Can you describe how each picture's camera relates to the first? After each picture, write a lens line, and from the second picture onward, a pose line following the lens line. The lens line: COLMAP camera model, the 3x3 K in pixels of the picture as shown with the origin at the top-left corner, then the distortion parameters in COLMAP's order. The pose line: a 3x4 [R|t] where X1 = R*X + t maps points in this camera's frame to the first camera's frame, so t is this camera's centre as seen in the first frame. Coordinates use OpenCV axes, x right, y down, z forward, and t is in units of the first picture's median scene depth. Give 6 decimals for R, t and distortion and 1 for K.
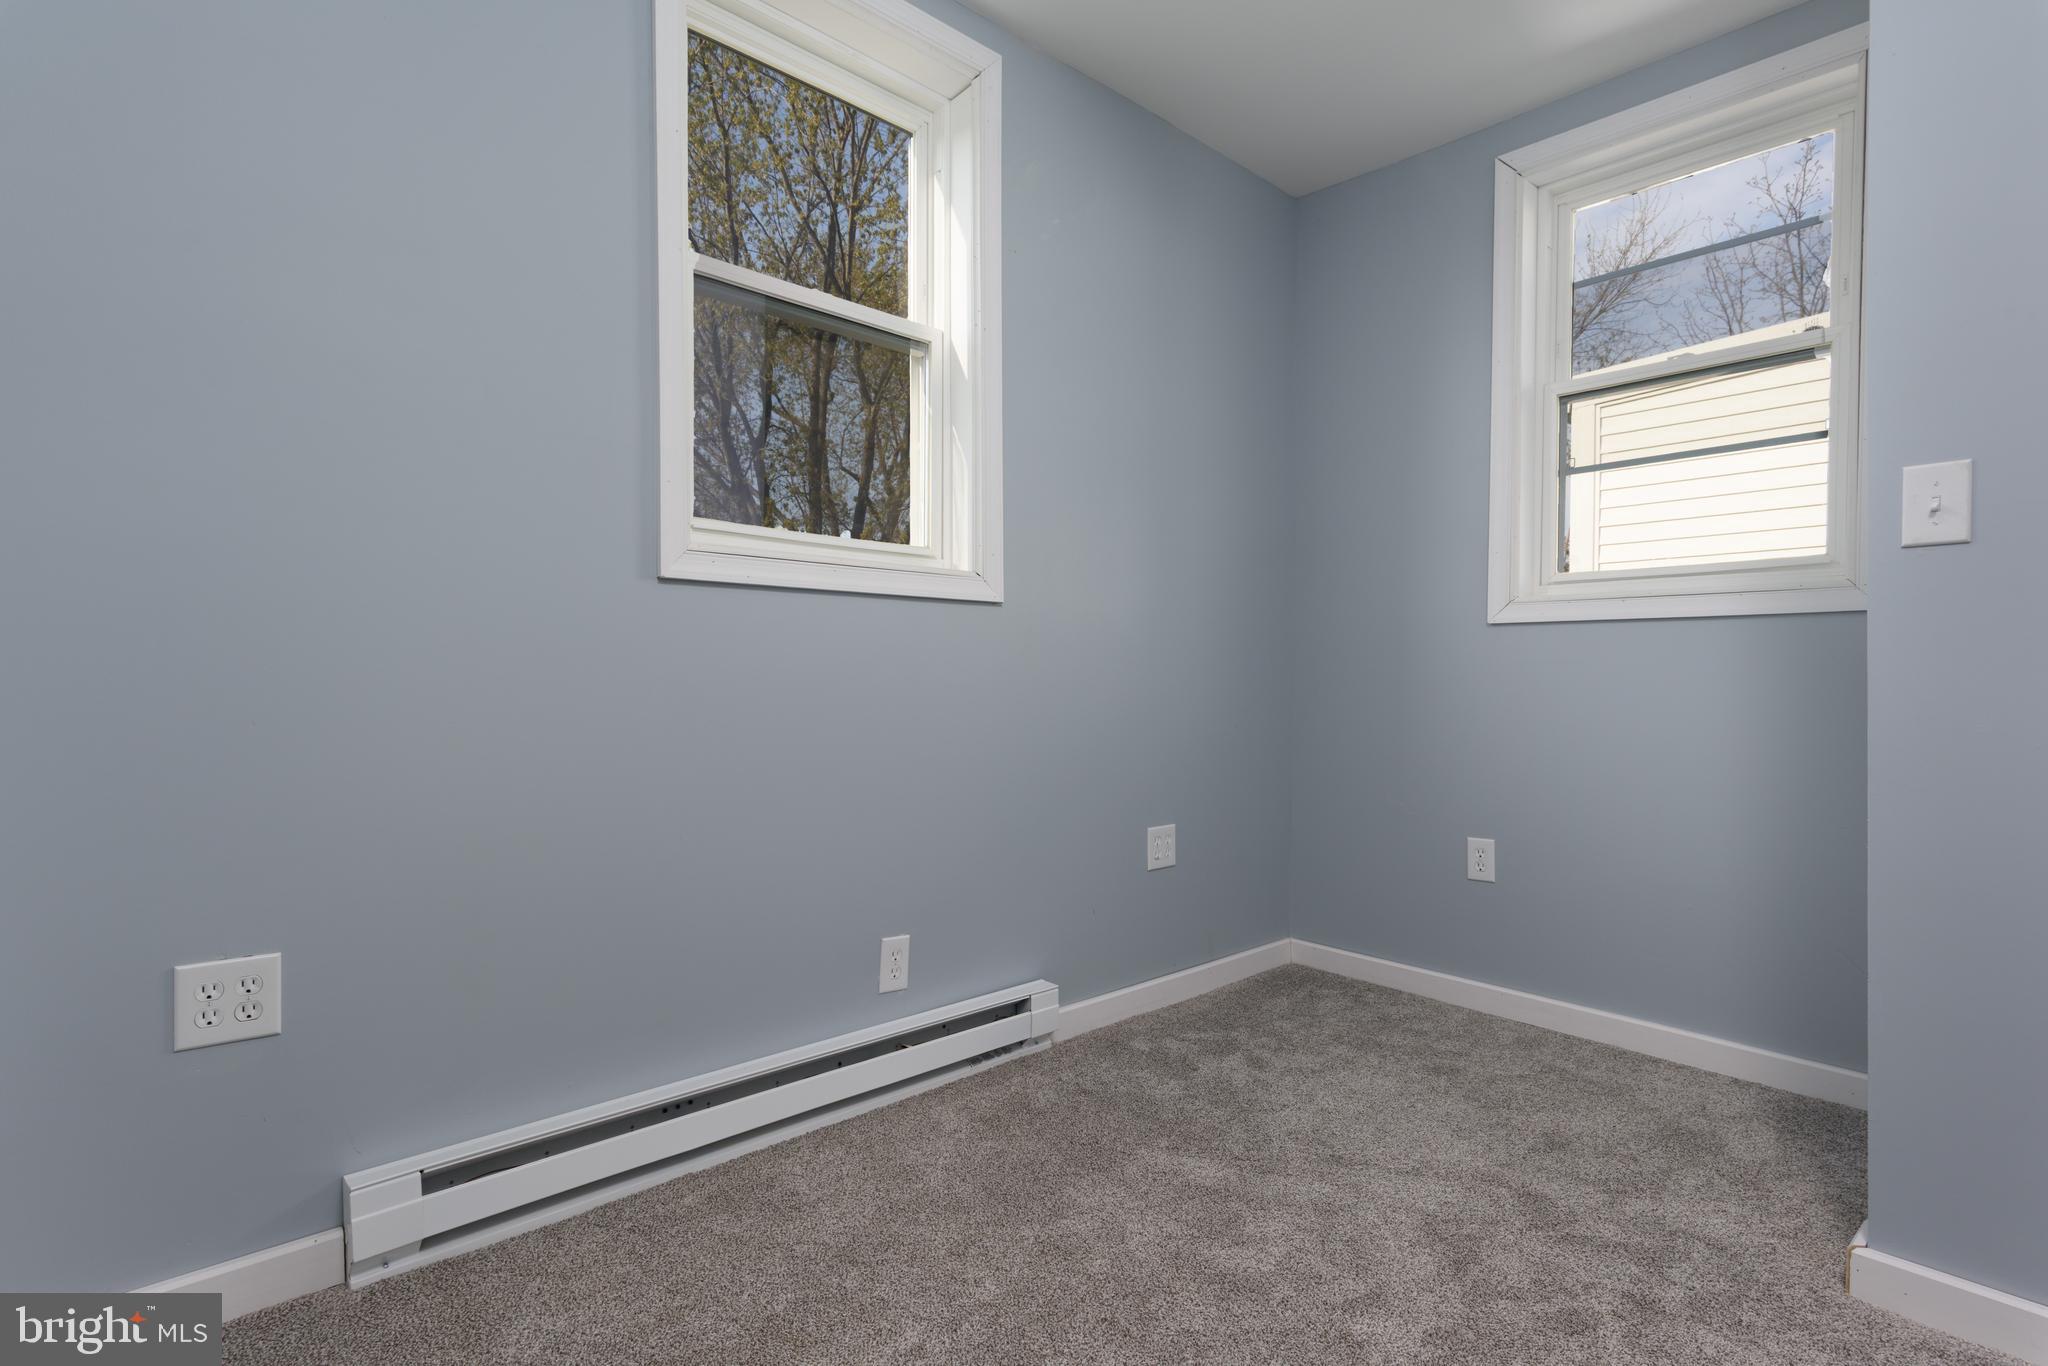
lens RADIAL K [[1012.7, 0, 1031.0], [0, 1012.7, 679.2], [0, 0, 1]] dist [-0.002434, -0.000503]
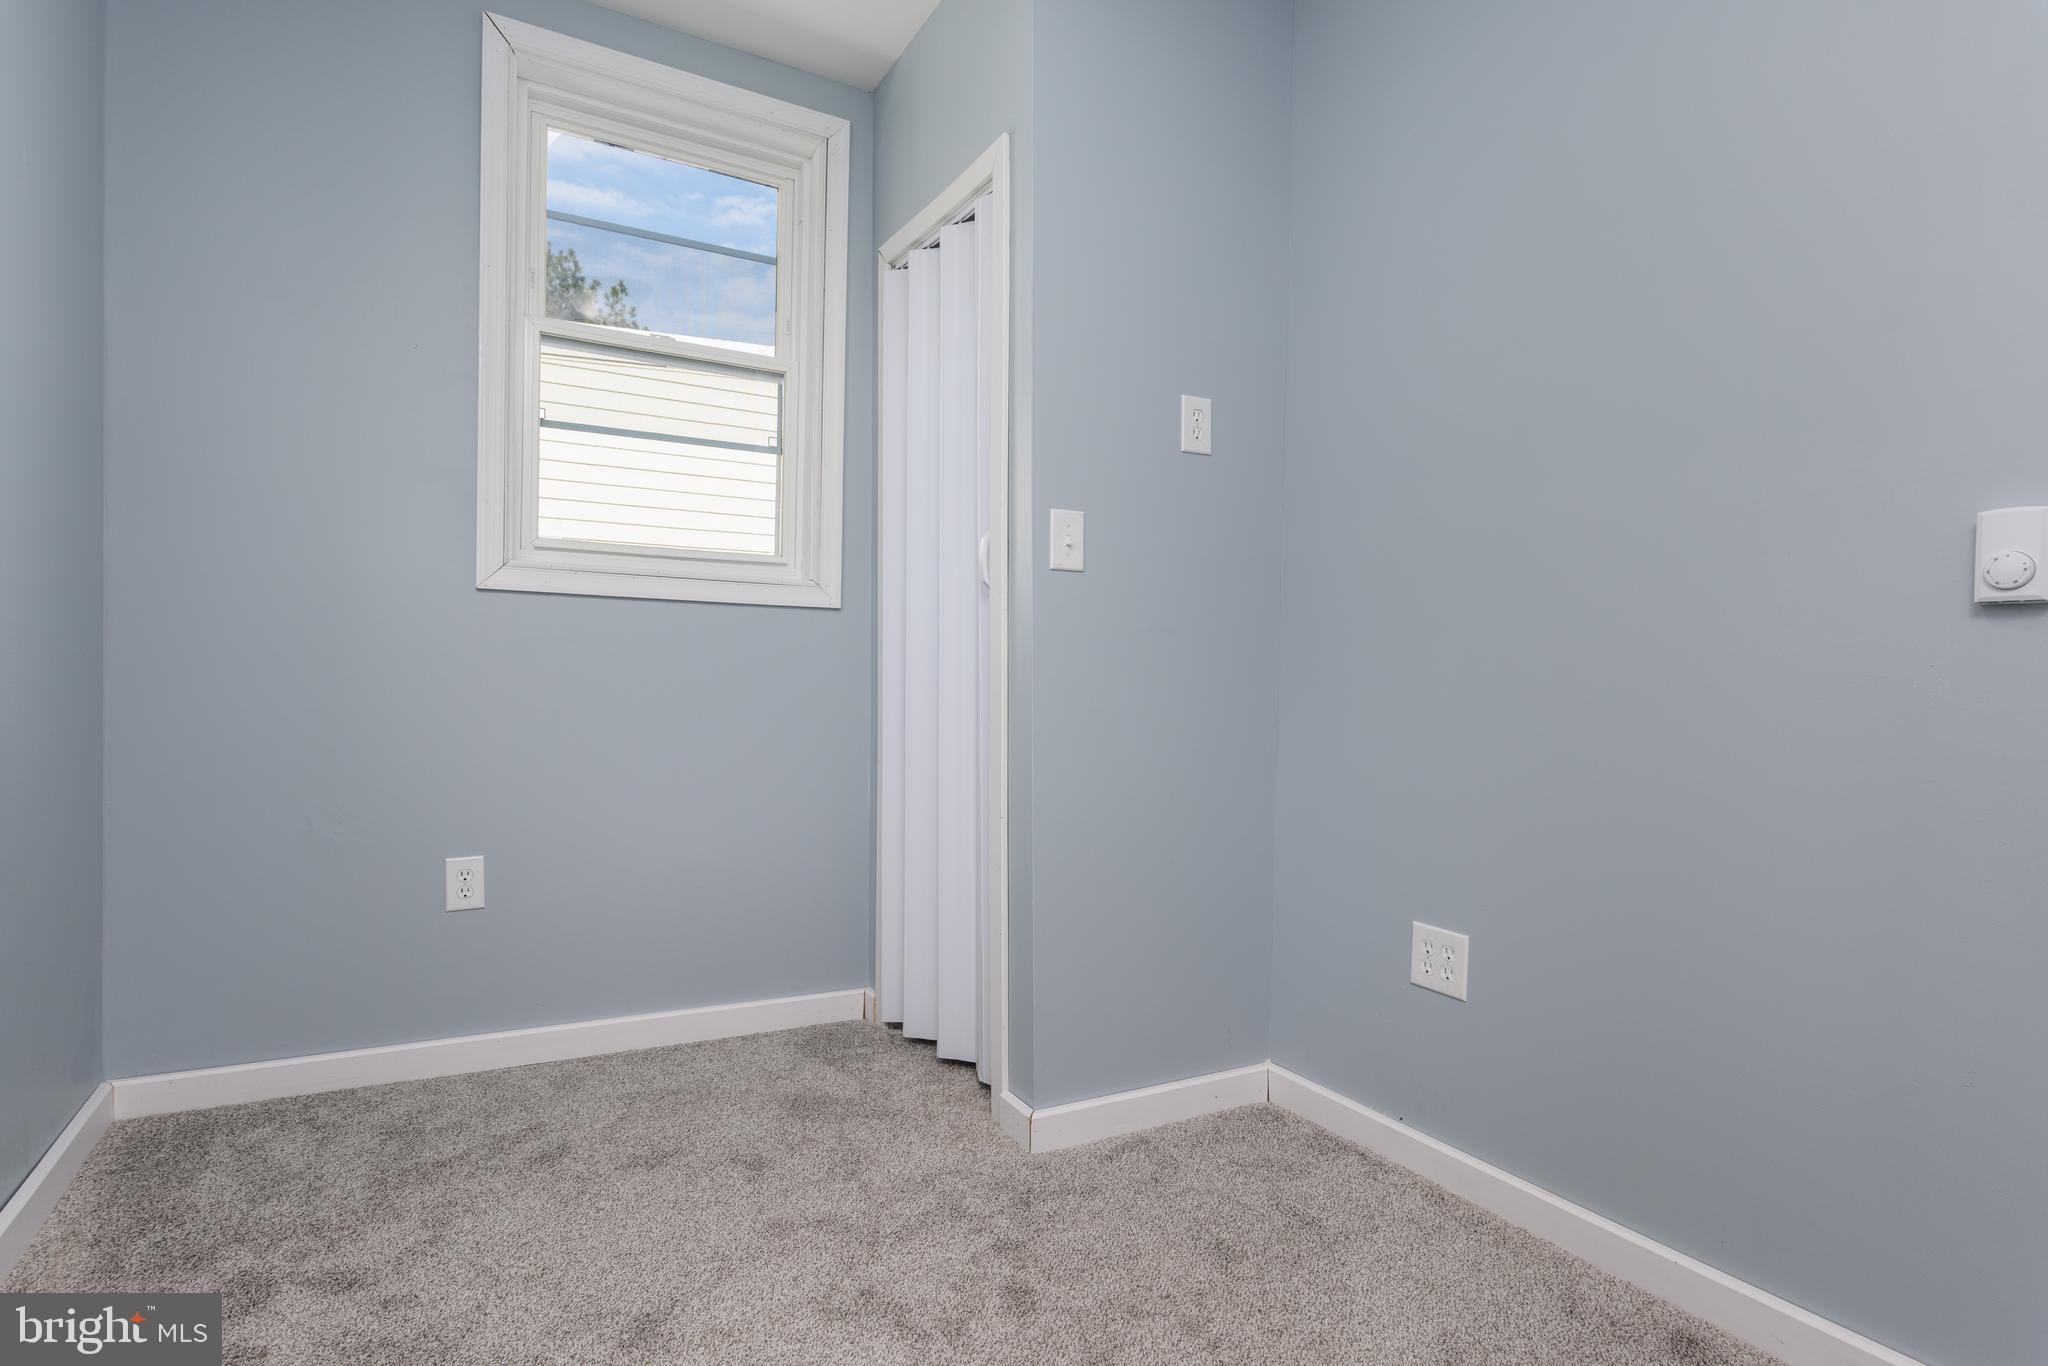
lens RADIAL K [[1012.7, 0, 1031.0], [0, 1012.7, 679.2], [0, 0, 1]] dist [-0.002434, -0.000503]
pose [[0.230436, -0.003360, 0.973082, -0.248034], [-0.021254, 0.999738, 0.008485, 0.000656], [-0.972855, -0.022637, 0.230304, 0.417098]]
